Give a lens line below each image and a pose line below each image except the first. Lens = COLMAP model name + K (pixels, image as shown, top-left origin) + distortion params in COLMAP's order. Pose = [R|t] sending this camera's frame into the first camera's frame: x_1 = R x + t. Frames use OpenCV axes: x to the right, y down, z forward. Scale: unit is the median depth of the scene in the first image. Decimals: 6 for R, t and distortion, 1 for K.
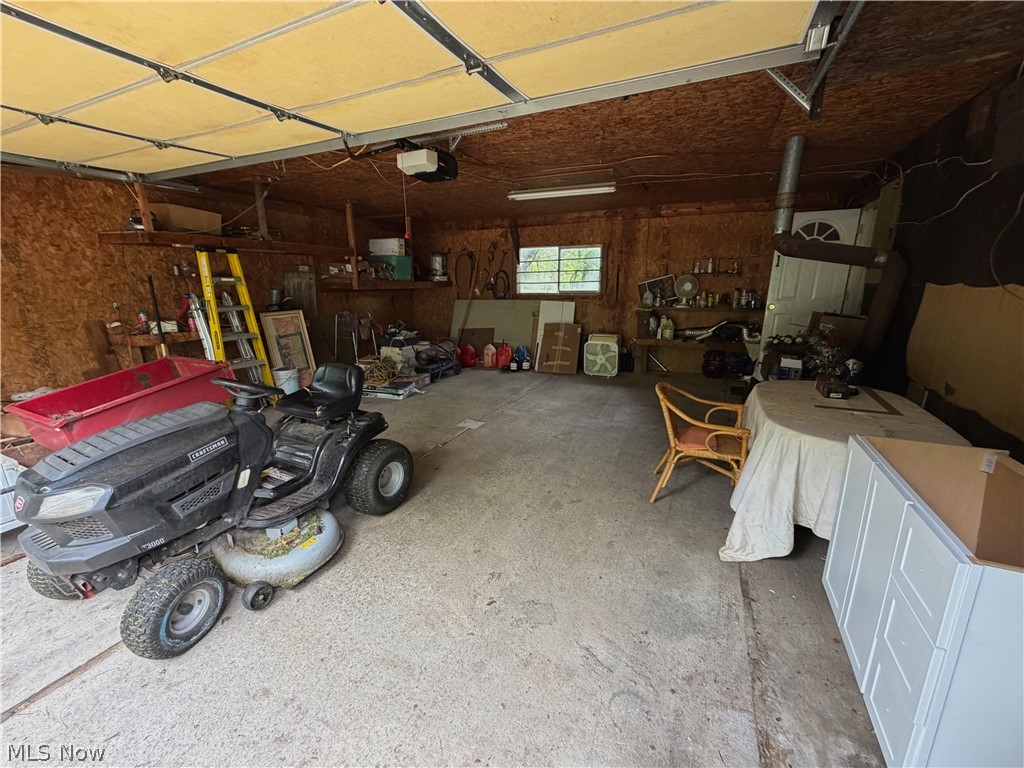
lens RADIAL K [[409.1, 0, 504.8], [0, 409.1, 381.9], [0, 0, 1]] dist [-0.000371, 0.000082]
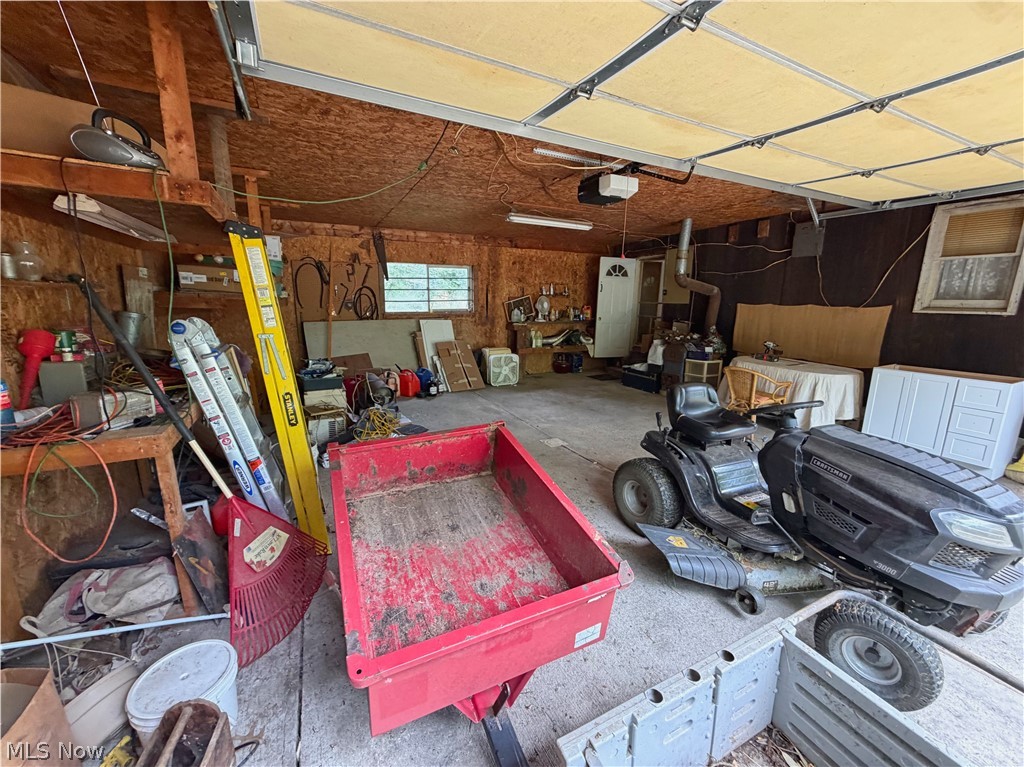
lens RADIAL K [[409.1, 0, 502.8], [0, 409.1, 384.3], [0, 0, 1]] dist [-0.000371, 0.000082]
pose [[0.617528, -0.150612, 0.771994, -0.578865], [0.178639, 0.982703, 0.048824, -0.067758], [-0.765994, 0.107758, 0.633752, 0.285553]]
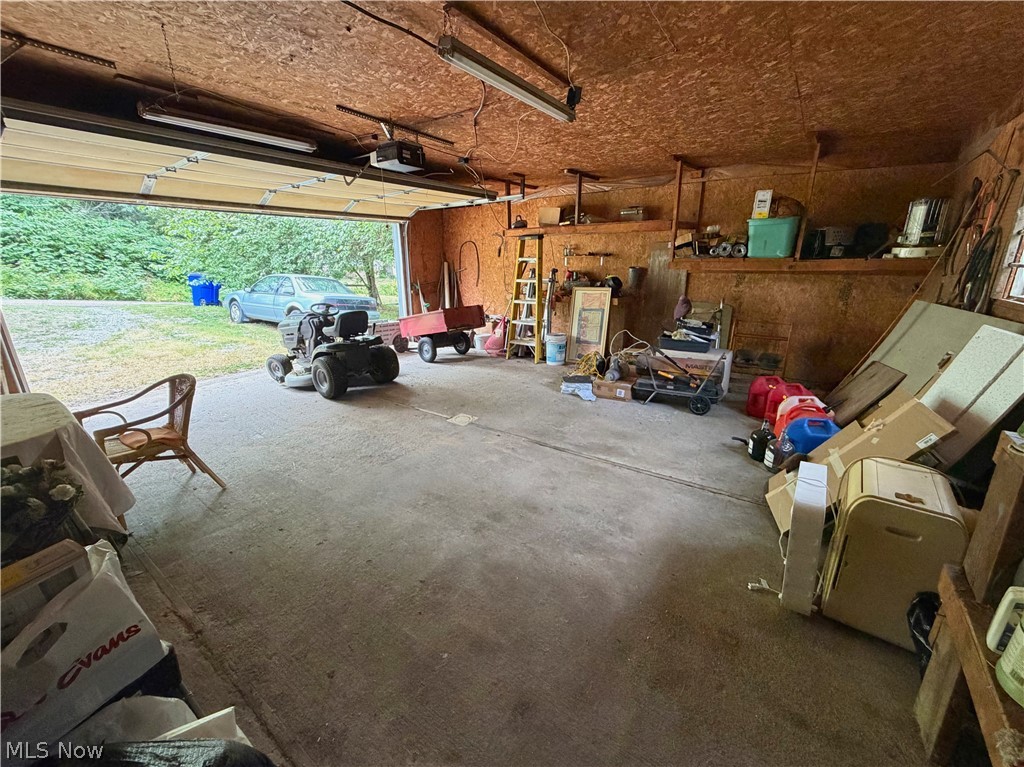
lens RADIAL K [[409.1, 0, 513.4], [0, 409.1, 382.8], [0, 0, 1]] dist [-0.000371, 0.000082]
pose [[-0.156881, 0.288768, -0.944458, 0.475867], [-0.227368, 0.920052, 0.319073, -0.186787], [0.961089, 0.264796, -0.078683, 0.740058]]
